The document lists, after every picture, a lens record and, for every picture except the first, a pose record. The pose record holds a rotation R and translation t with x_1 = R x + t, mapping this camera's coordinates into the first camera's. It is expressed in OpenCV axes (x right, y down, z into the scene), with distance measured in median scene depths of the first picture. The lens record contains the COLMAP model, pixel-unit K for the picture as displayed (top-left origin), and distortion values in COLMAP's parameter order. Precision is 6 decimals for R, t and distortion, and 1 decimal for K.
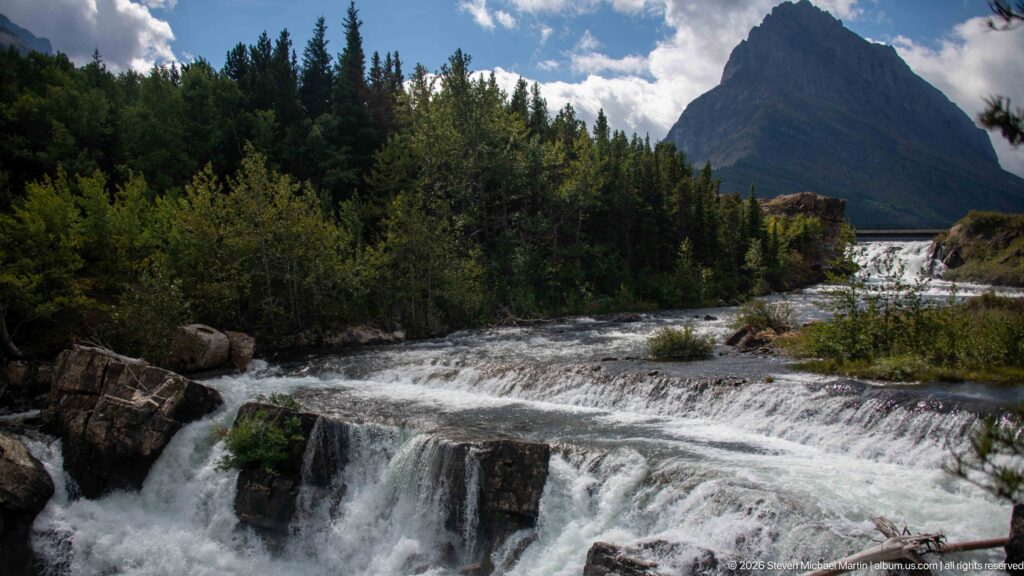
lens RADIAL K [[913.2, 0, 510.6], [0, 913.2, 332.1], [0, 0, 1]] dist [-0.137035, 0.078724]
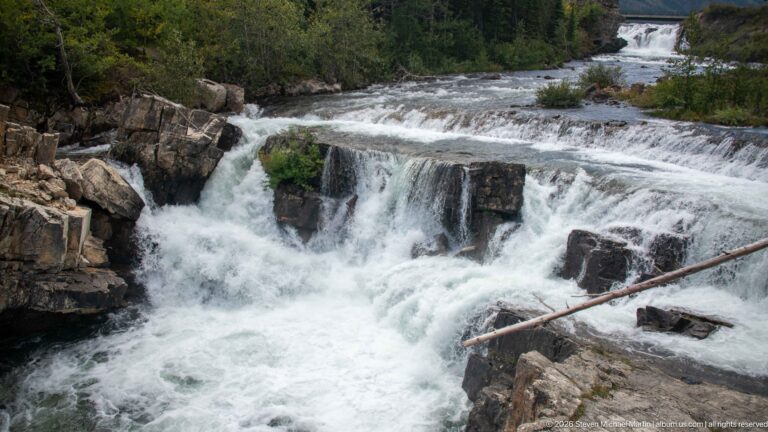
lens RADIAL K [[684.9, 0, 383.0], [0, 684.9, 249.1], [0, 0, 1]] dist [-0.137035, 0.078724]
pose [[0.995732, -0.012279, 0.091467, -0.223675], [-0.009221, 0.972912, 0.230991, 0.005813], [-0.091825, -0.230849, 0.968647, -0.040793]]
